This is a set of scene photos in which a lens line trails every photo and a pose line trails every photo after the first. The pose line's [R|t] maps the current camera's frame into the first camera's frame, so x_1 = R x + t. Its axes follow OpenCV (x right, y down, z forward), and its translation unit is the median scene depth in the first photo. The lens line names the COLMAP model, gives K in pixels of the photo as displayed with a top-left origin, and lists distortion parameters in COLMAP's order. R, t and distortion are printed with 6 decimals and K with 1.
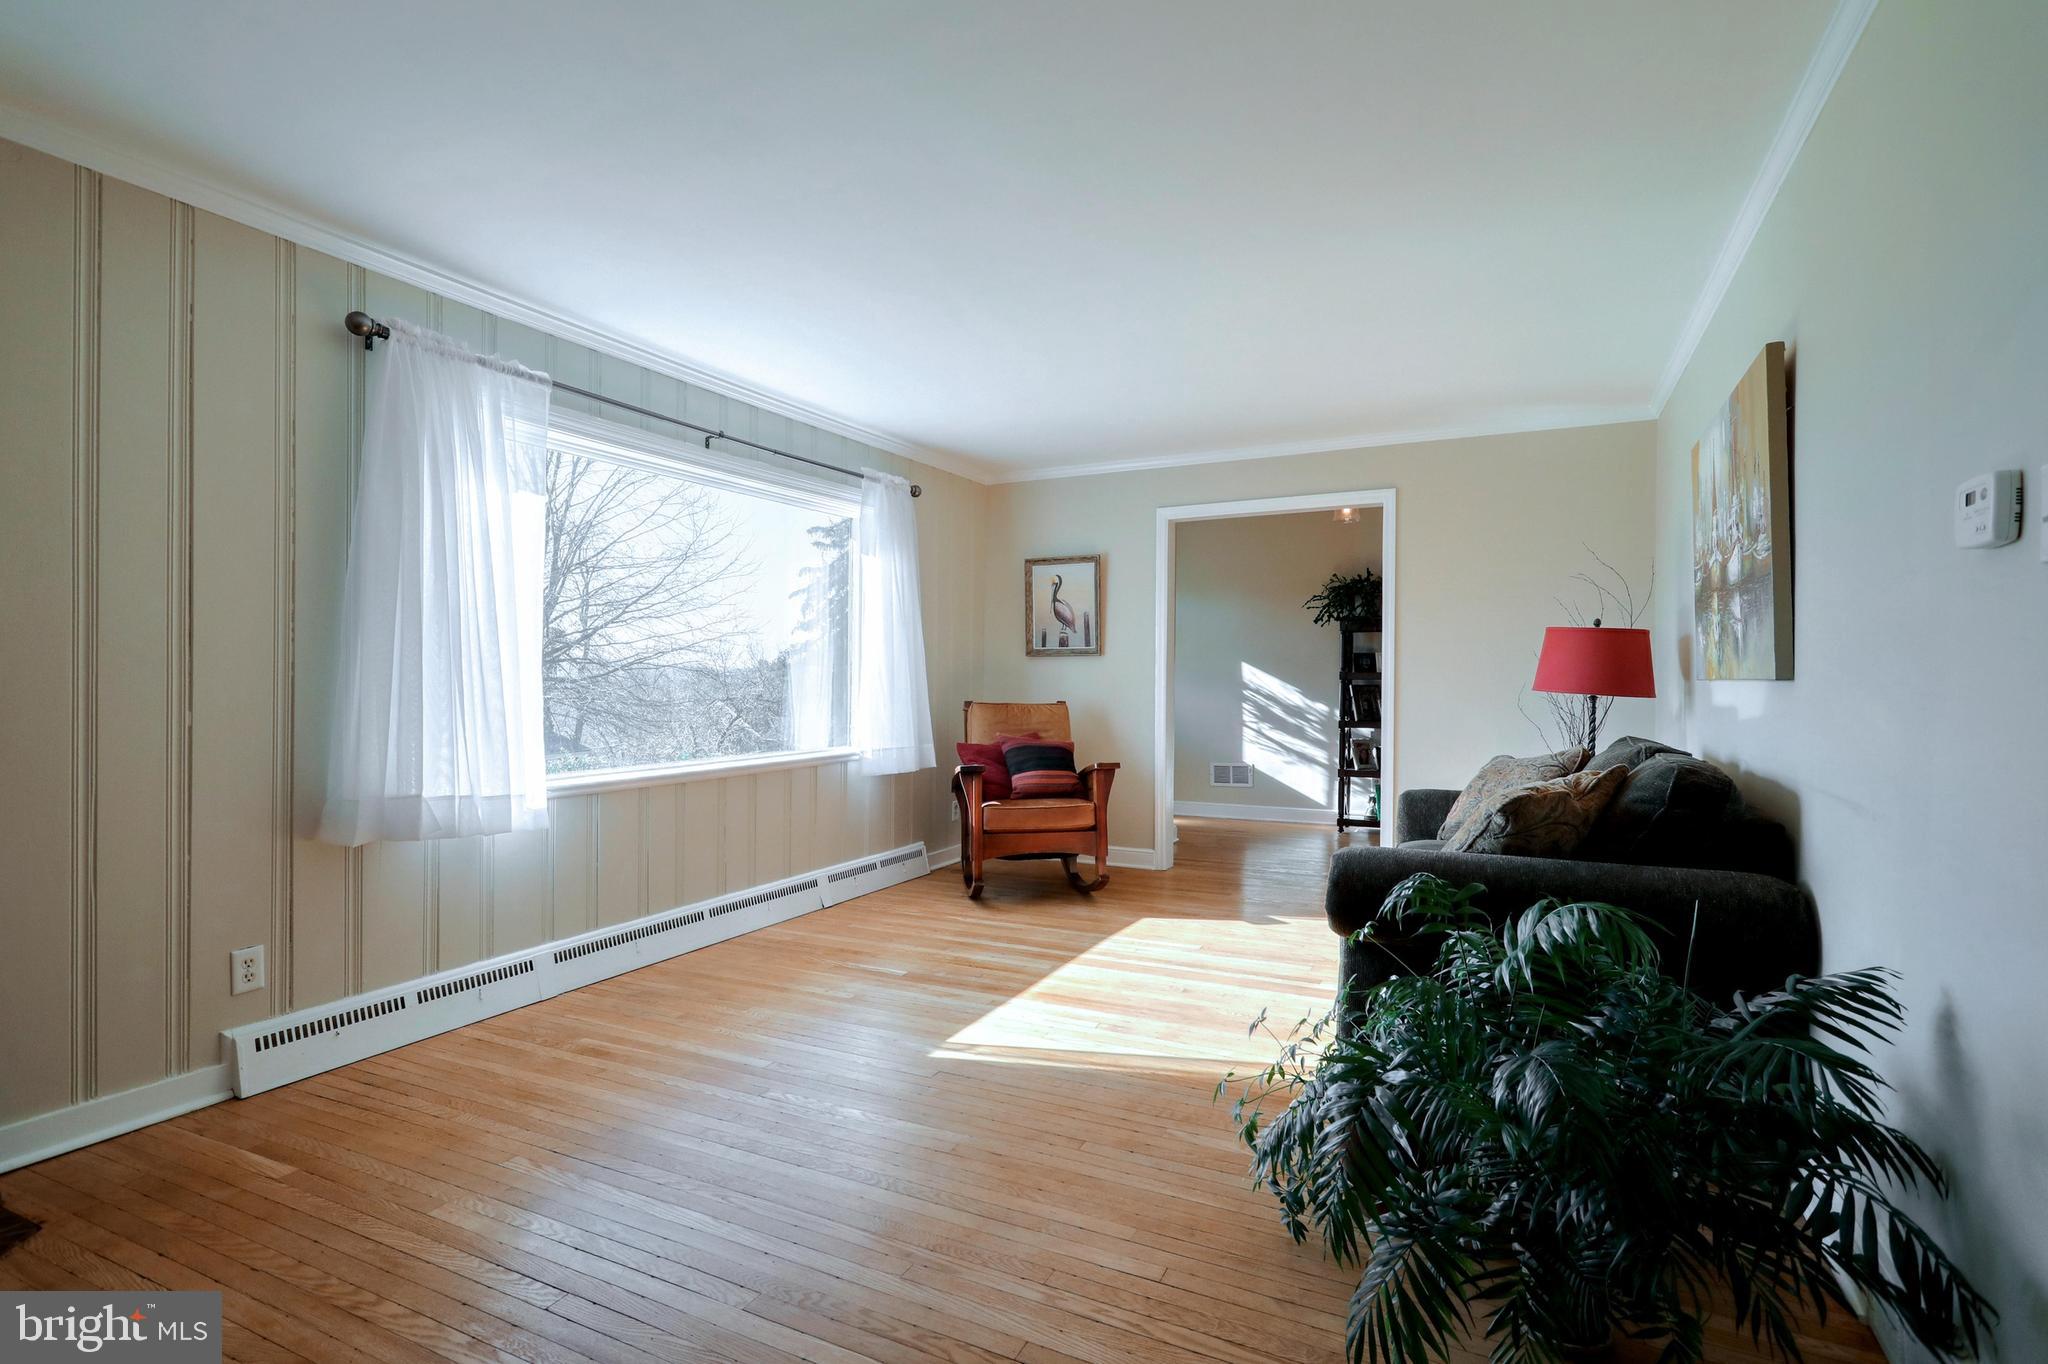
lens RADIAL K [[983.2, 0, 1030.9], [0, 983.2, 678.8], [0, 0, 1]] dist [-0.006228, -0.000928]
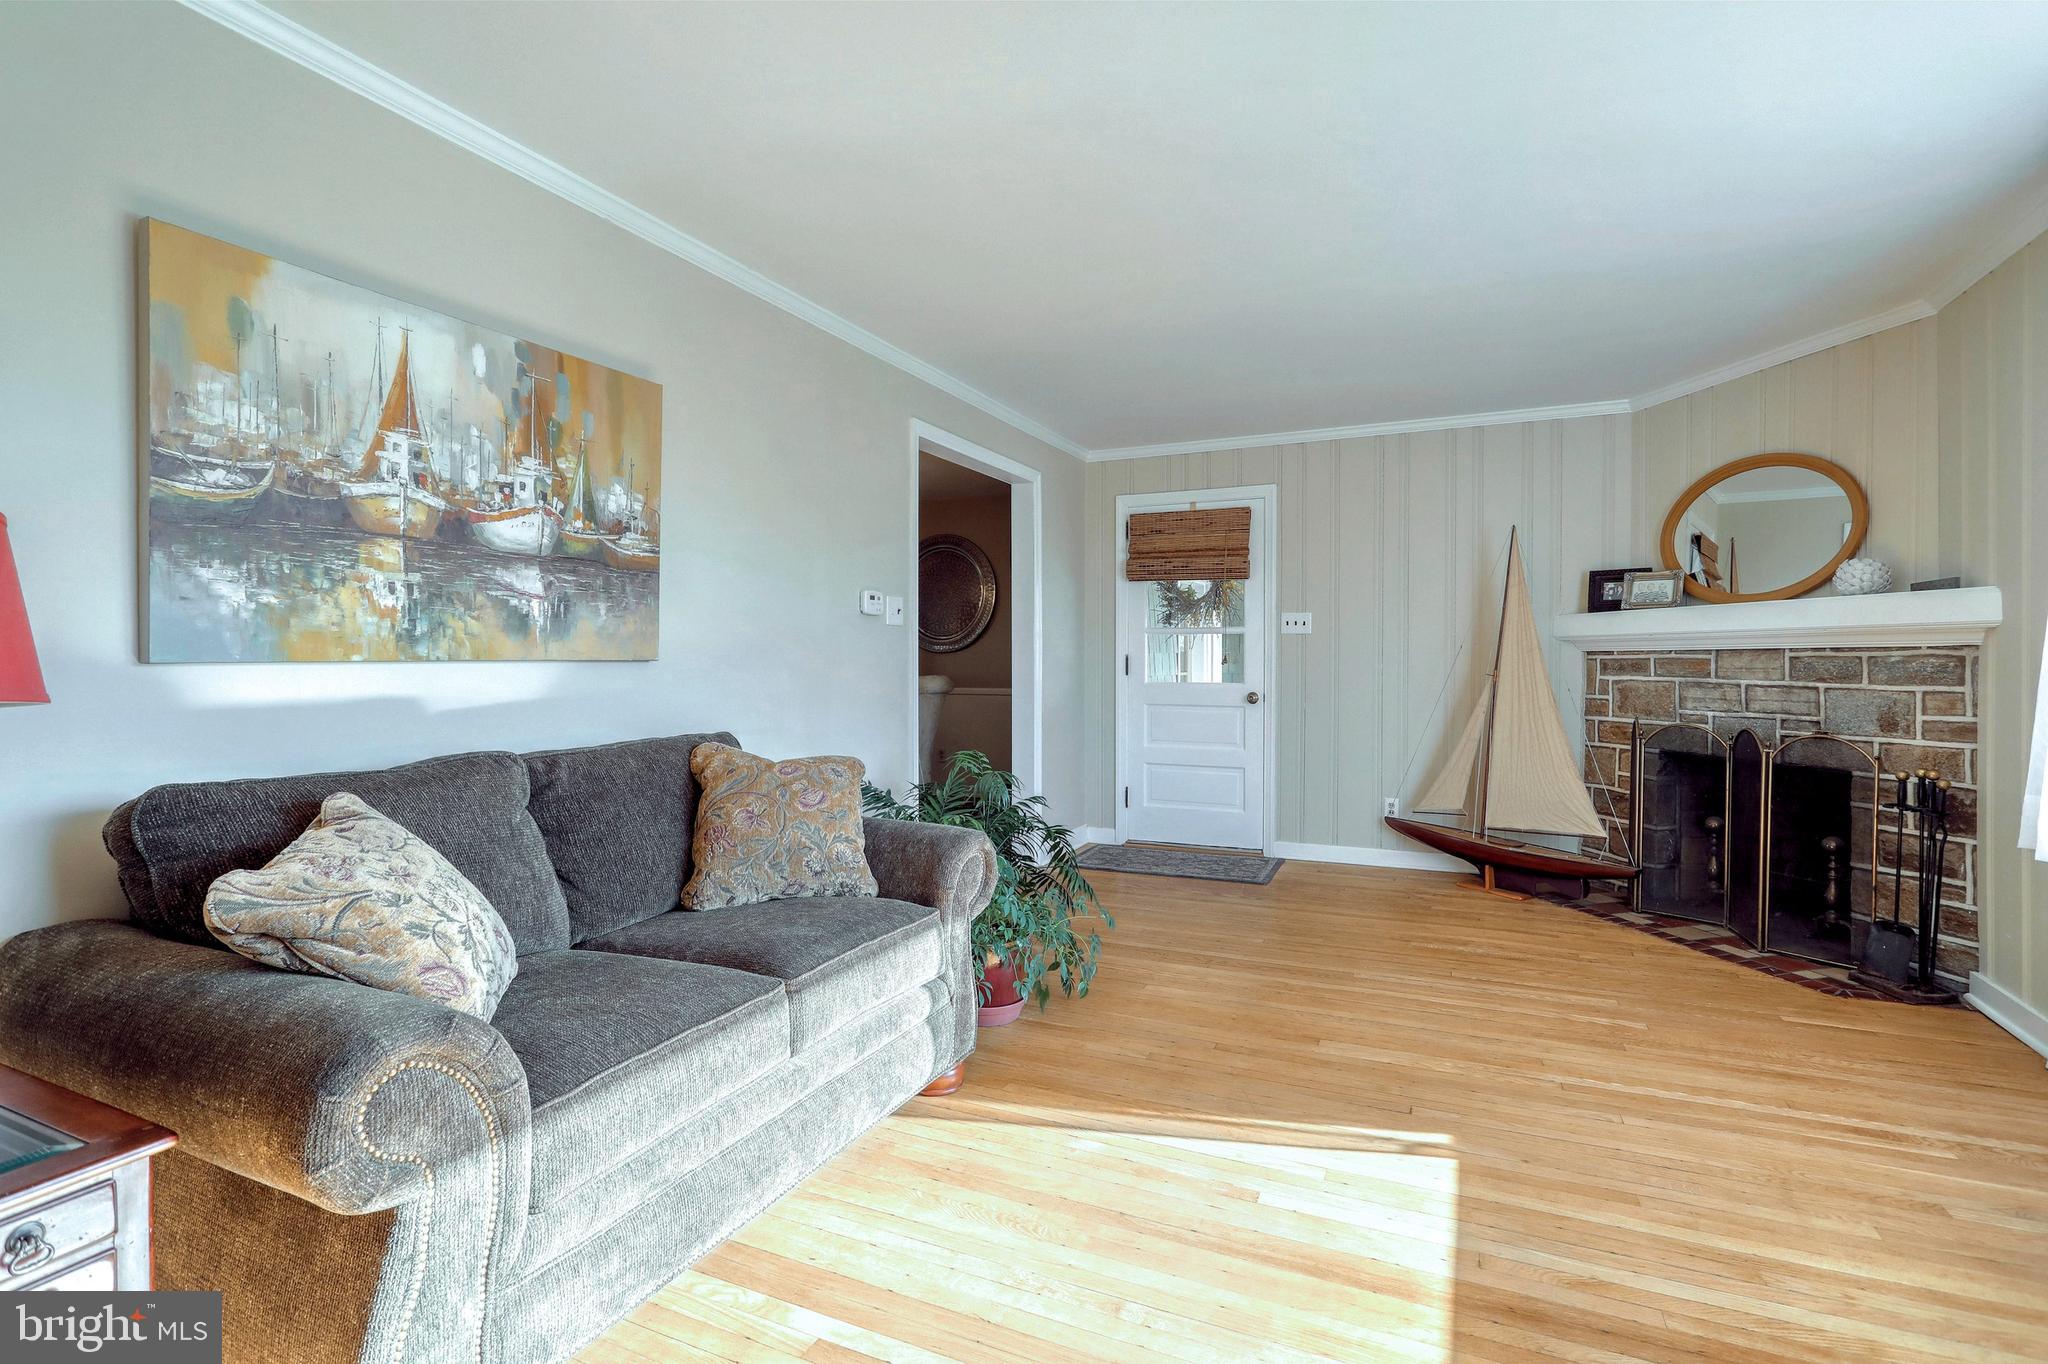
lens RADIAL K [[983.2, 0, 1024.2], [0, 983.2, 672.9], [0, 0, 1]] dist [-0.006228, -0.000928]
pose [[-0.999663, 0.003434, -0.025738, 0.249110], [0.003175, 0.999944, 0.010076, 0.002766], [0.025771, 0.009991, -0.999618, 1.727225]]
